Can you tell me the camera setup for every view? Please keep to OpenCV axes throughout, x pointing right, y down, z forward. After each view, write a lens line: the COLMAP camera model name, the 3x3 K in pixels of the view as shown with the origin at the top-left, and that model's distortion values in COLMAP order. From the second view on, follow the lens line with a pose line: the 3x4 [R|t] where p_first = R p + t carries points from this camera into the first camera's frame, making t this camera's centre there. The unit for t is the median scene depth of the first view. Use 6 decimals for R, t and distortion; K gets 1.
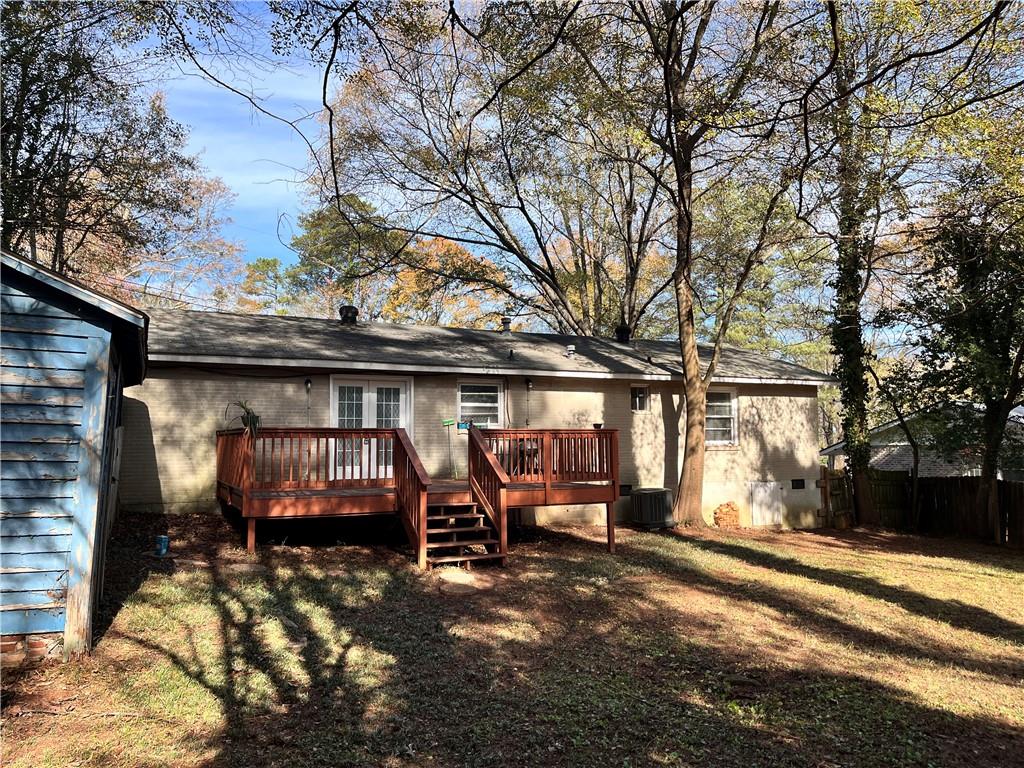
lens RADIAL K [[763.6, 0, 515.5], [0, 763.6, 380.0], [0, 0, 1]] dist [0.075573, -0.106372]
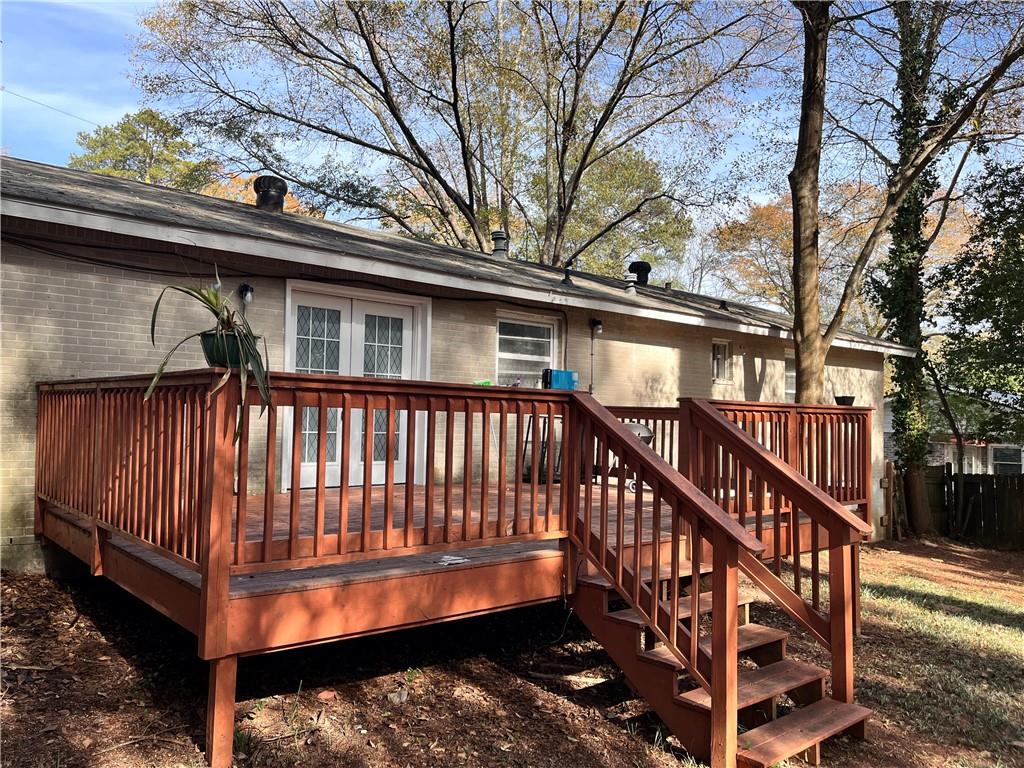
lens RADIAL K [[763.6, 0, 515.5], [0, 763.6, 380.0], [0, 0, 1]] dist [0.075573, -0.106372]
pose [[0.965440, 0.039511, 0.257615, -0.183791], [-0.048751, 0.998373, 0.029579, 0.029542], [-0.256027, -0.041116, 0.965795, 0.392133]]
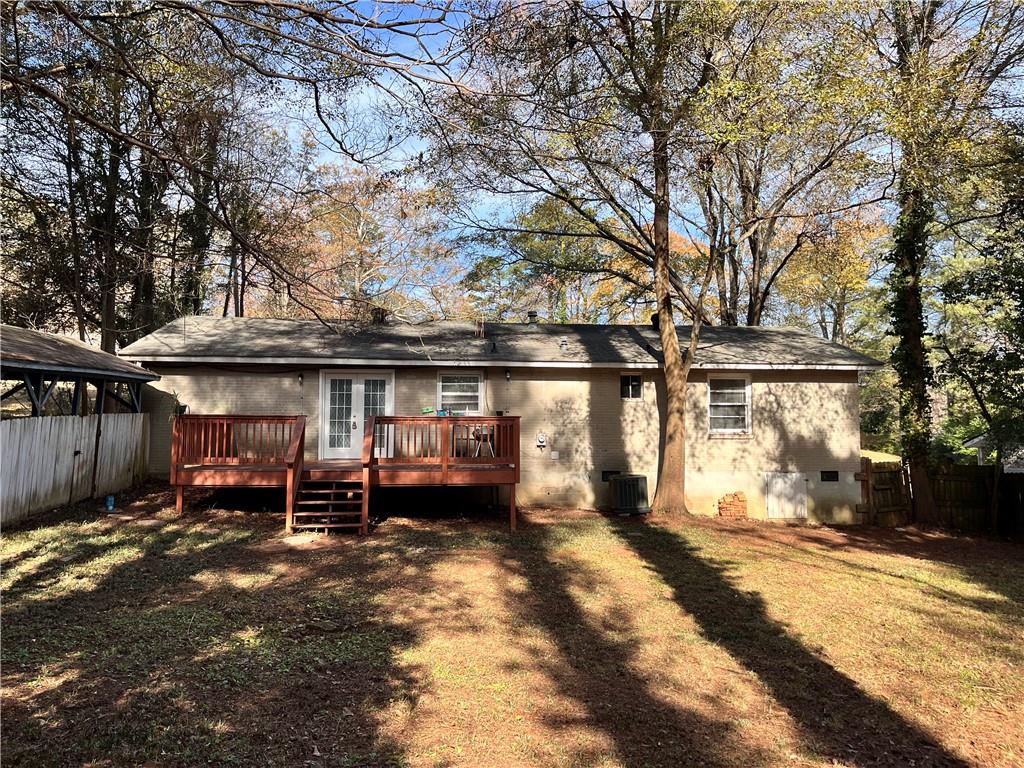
lens RADIAL K [[763.6, 0, 515.5], [0, 763.6, 380.0], [0, 0, 1]] dist [0.075573, -0.106372]
pose [[0.940170, -0.011825, -0.340501, 0.362831], [0.018190, 0.999714, 0.015506, -0.002976], [0.340221, -0.020771, 0.940116, -0.006022]]
